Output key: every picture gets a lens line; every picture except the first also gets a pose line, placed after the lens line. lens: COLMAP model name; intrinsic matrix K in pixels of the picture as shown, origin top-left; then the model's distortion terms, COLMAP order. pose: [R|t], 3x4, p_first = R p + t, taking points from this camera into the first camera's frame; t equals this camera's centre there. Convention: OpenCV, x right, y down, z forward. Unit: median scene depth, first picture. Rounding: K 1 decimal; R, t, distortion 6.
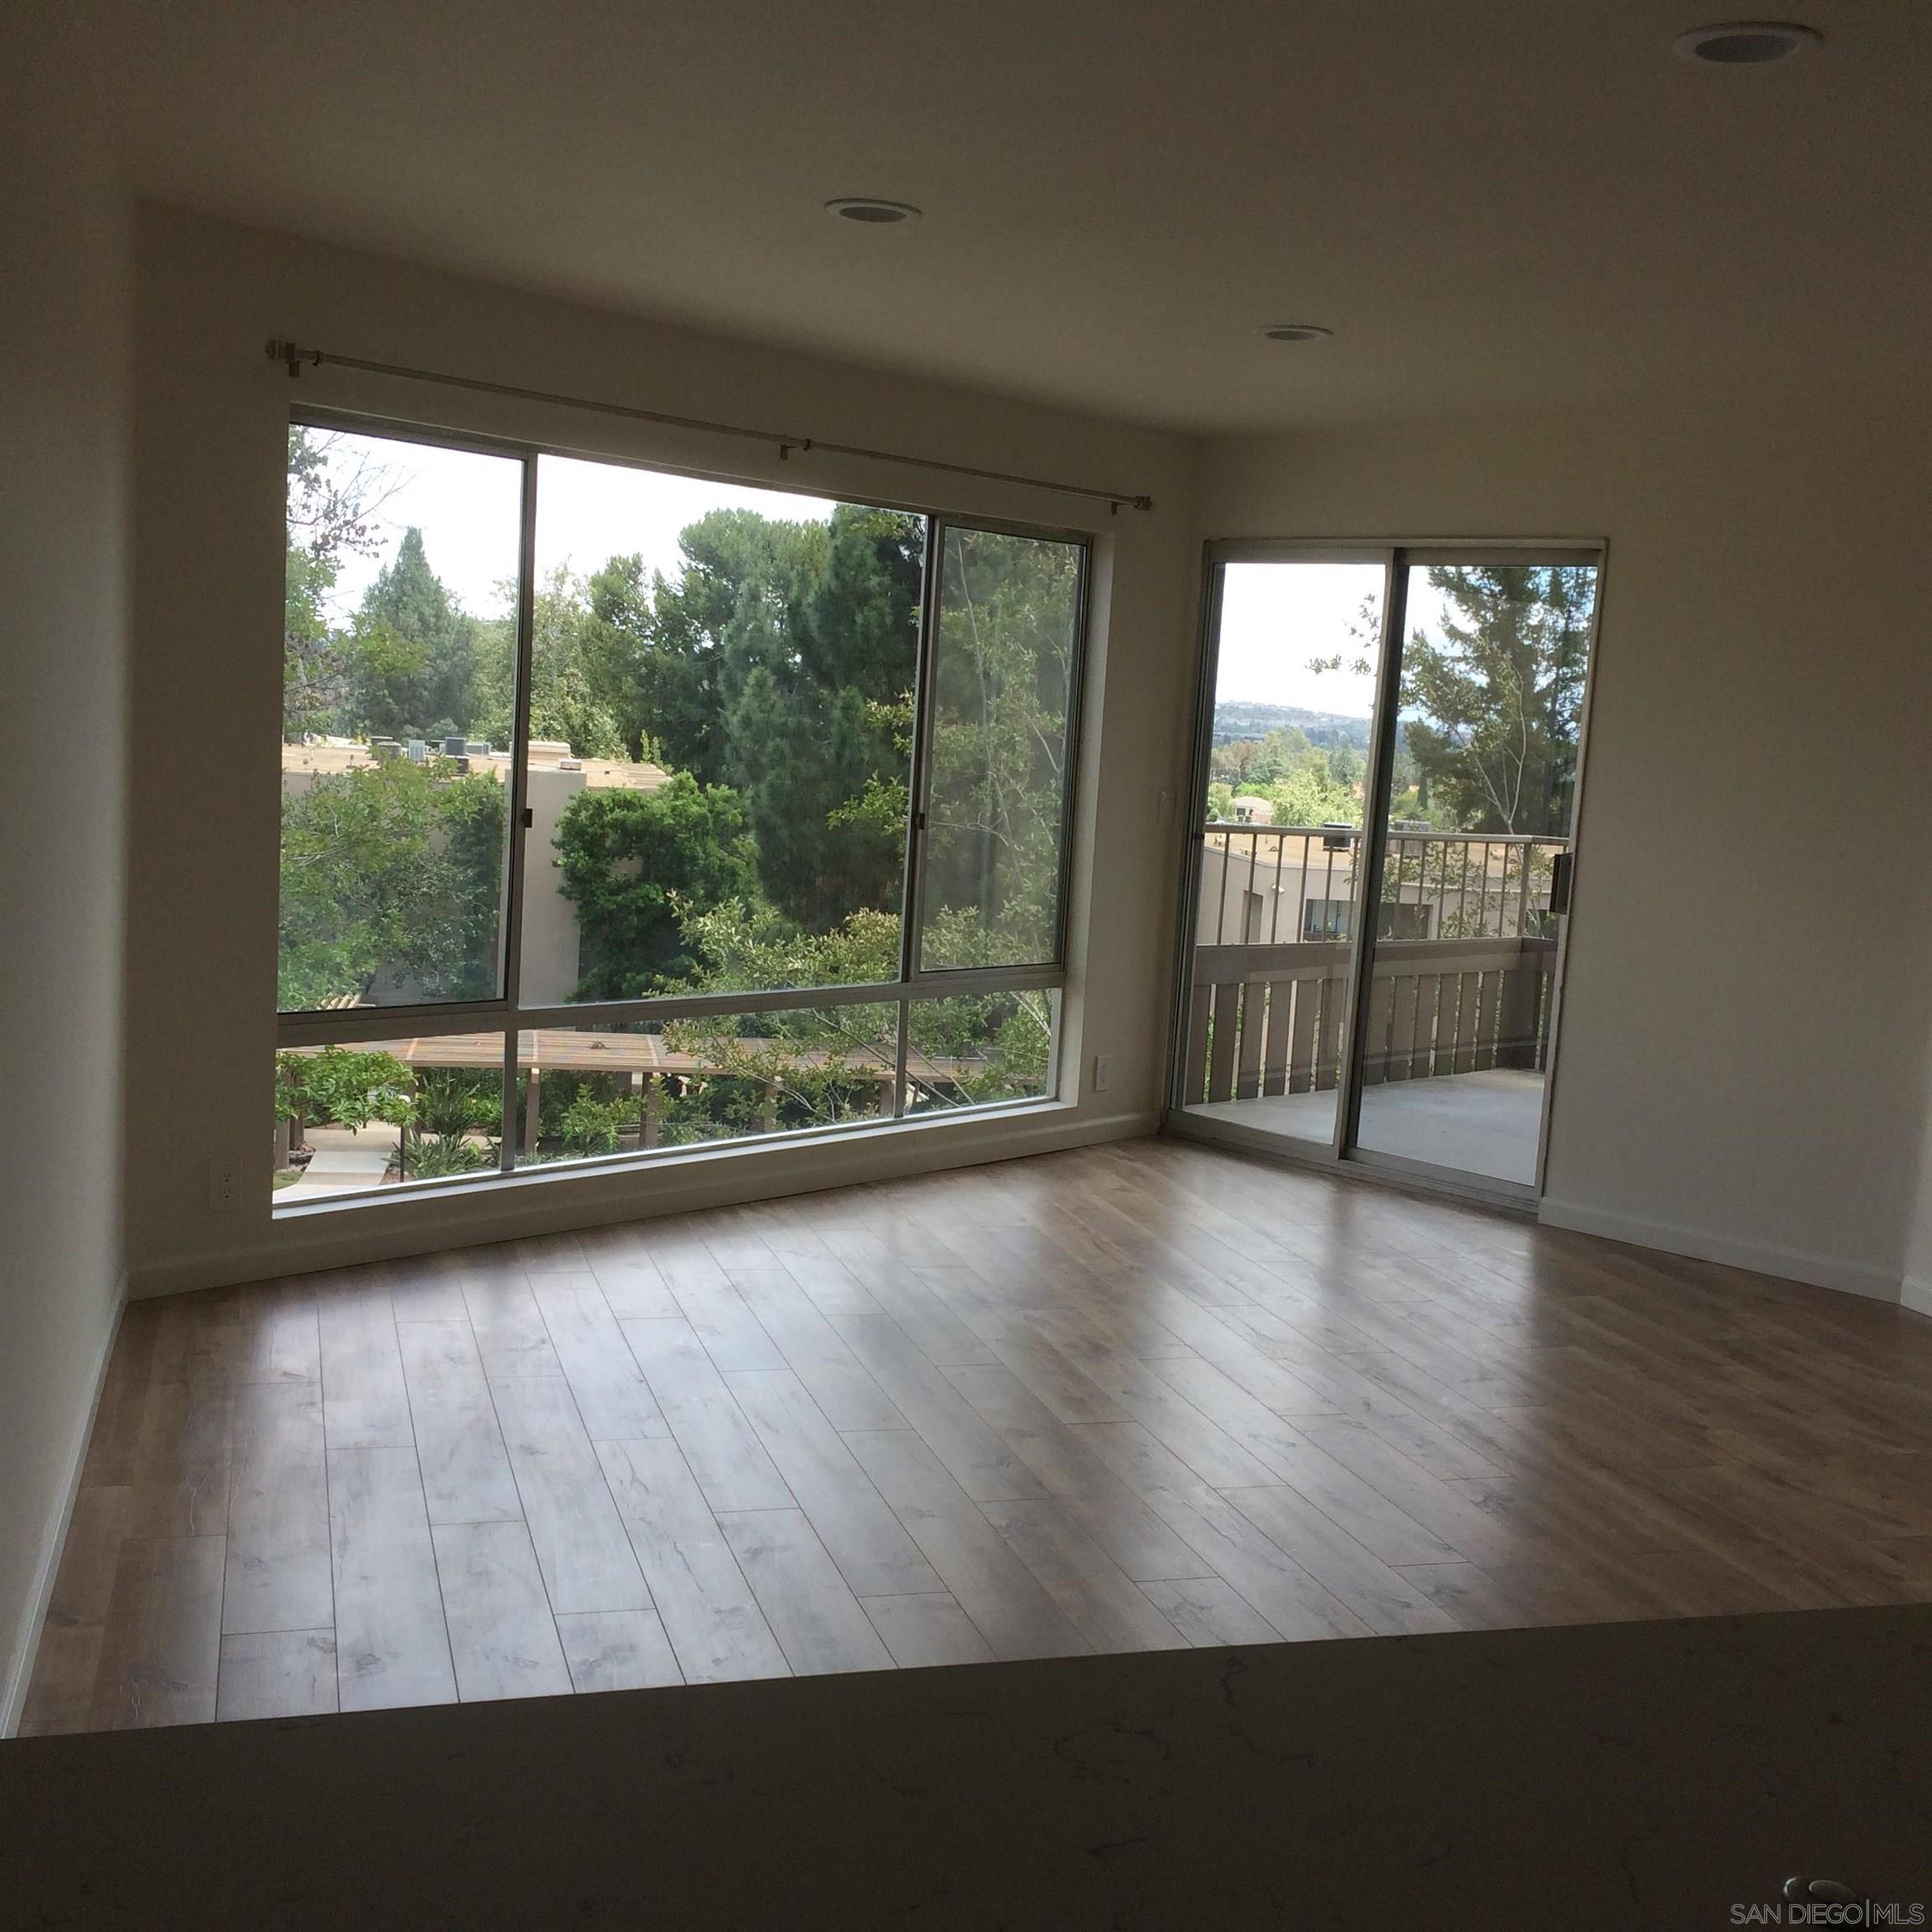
lens RADIAL K [[2217.7, 0, 966.0], [0, 2217.7, 966.0], [0, 0, 1]] dist [0.052447, -0.000279]
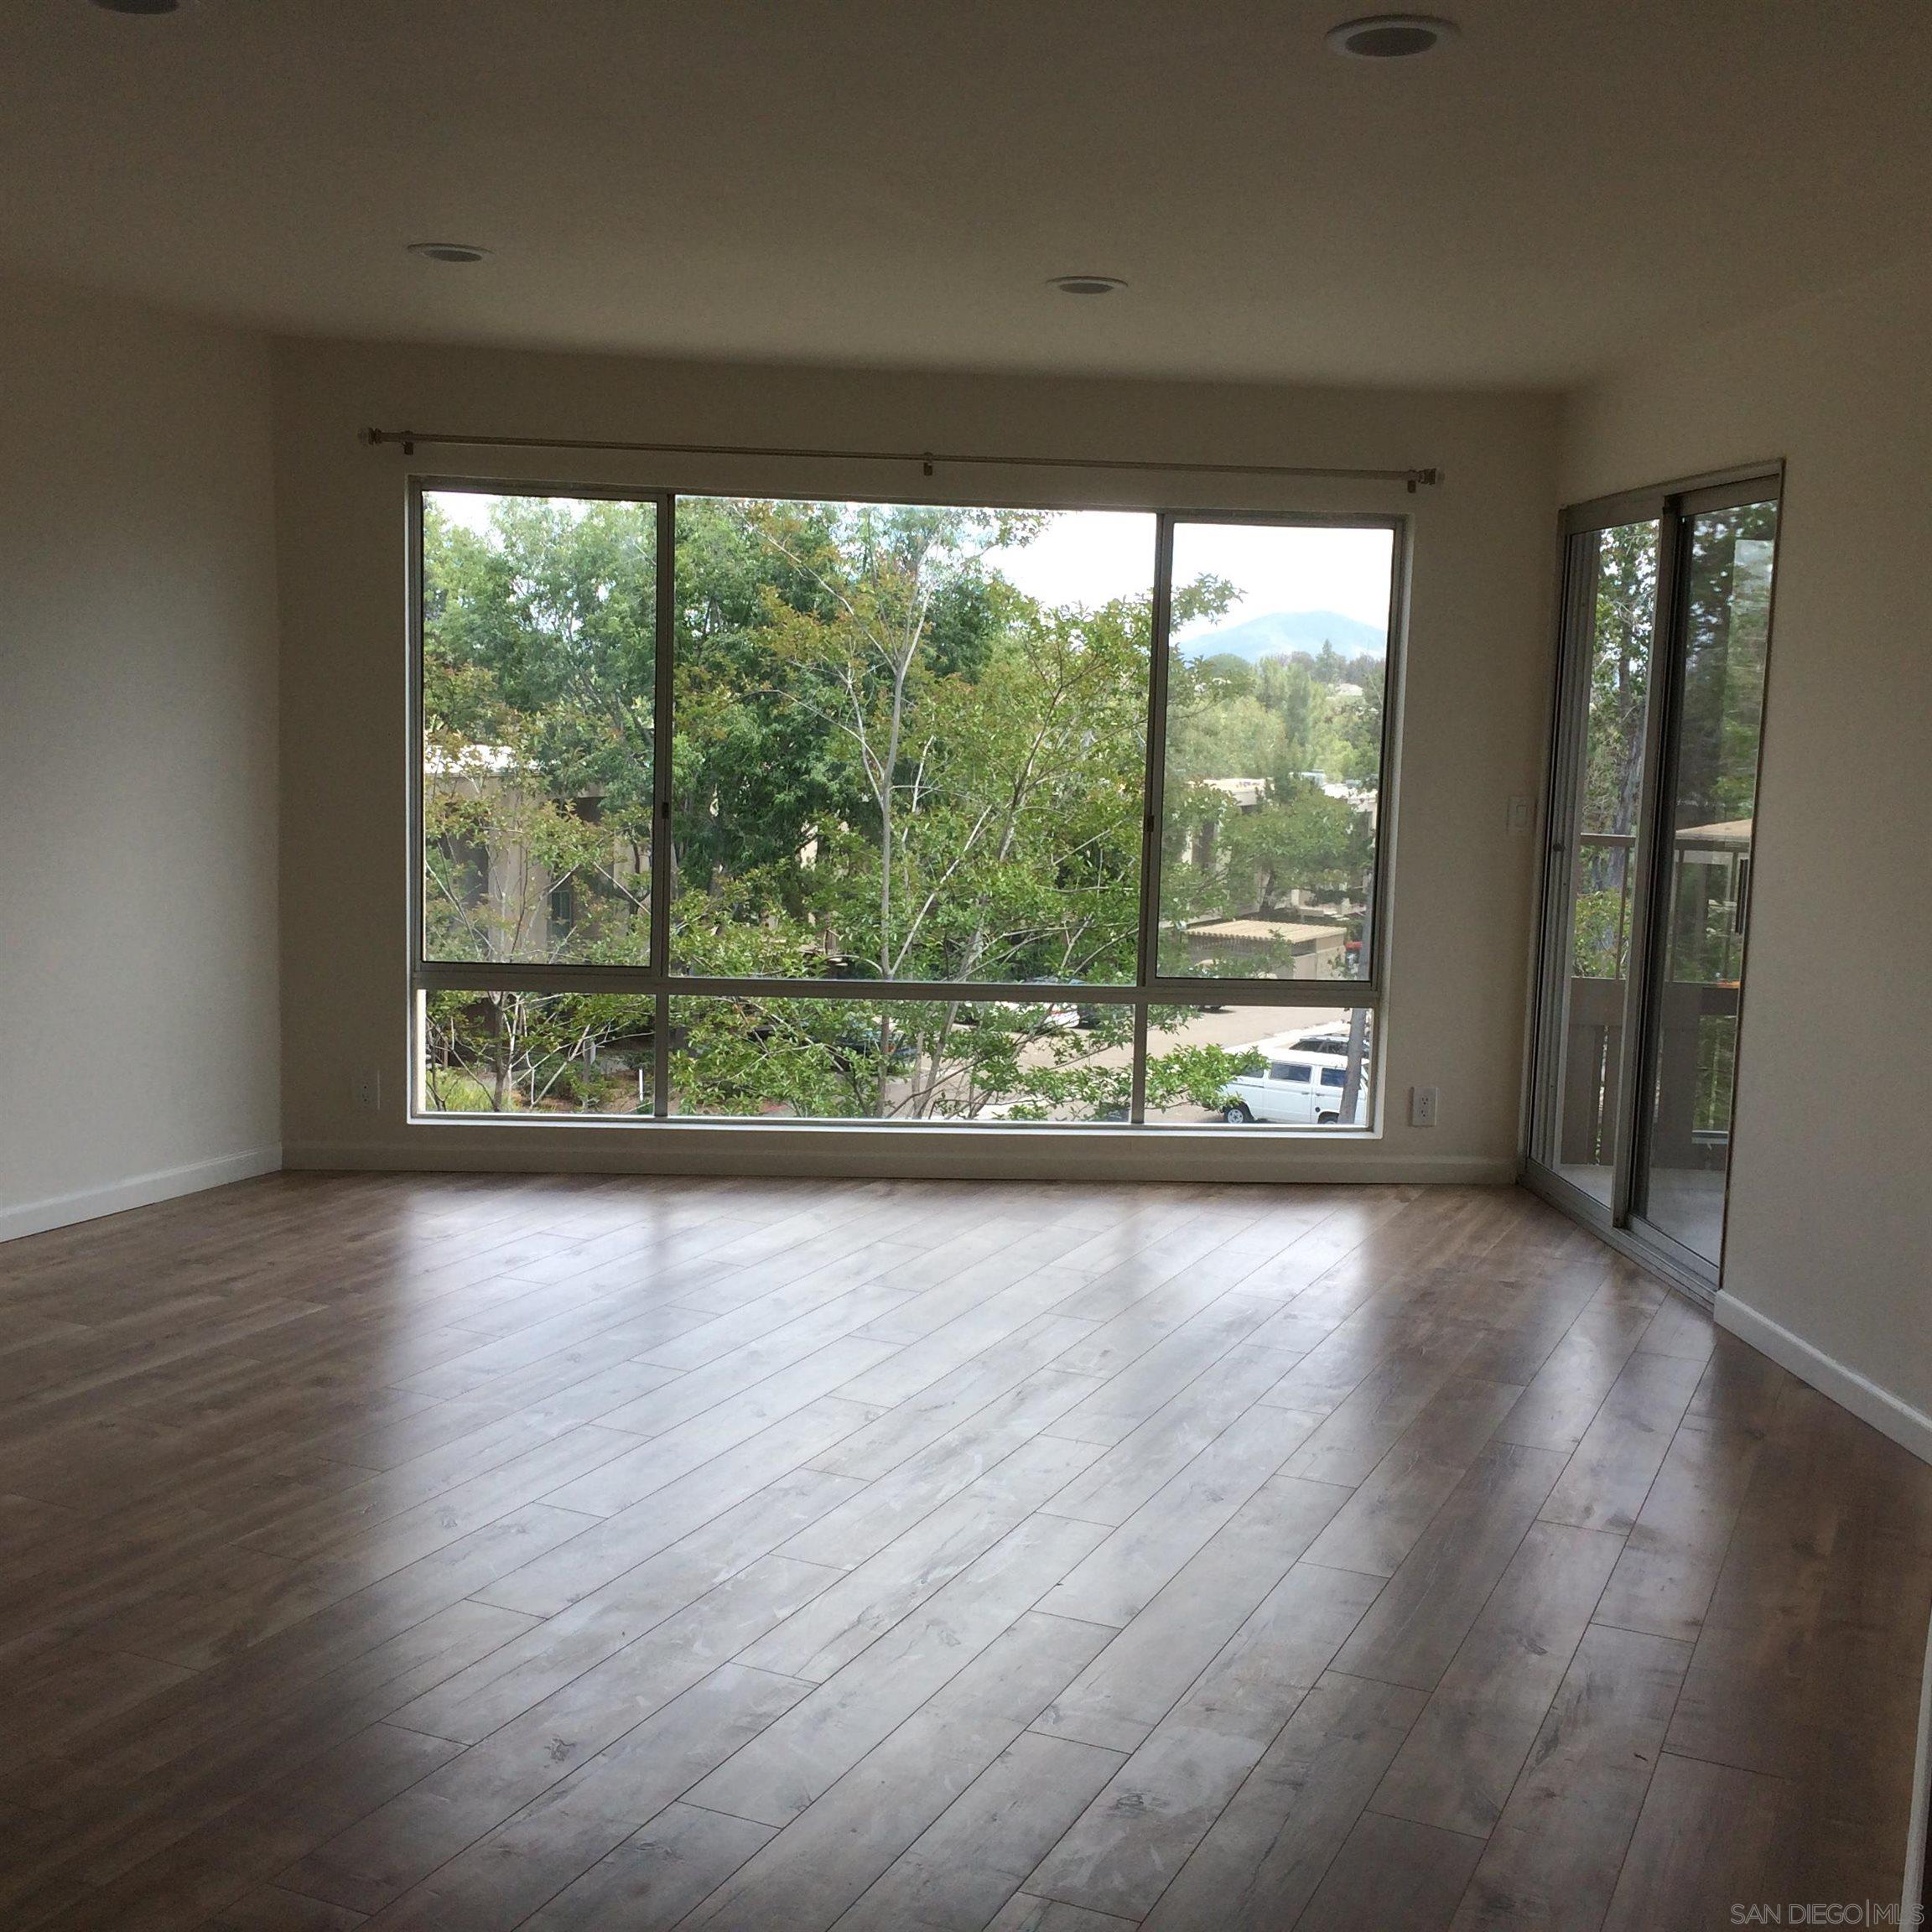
lens RADIAL K [[2217.7, 0, 966.0], [0, 2217.7, 966.0], [0, 0, 1]] dist [0.052447, -0.000279]
pose [[0.731691, 0.039337, -0.680500, 0.762437], [-0.064831, 0.997824, -0.012027, 0.019572], [0.678546, 0.052918, 0.732649, 0.287251]]
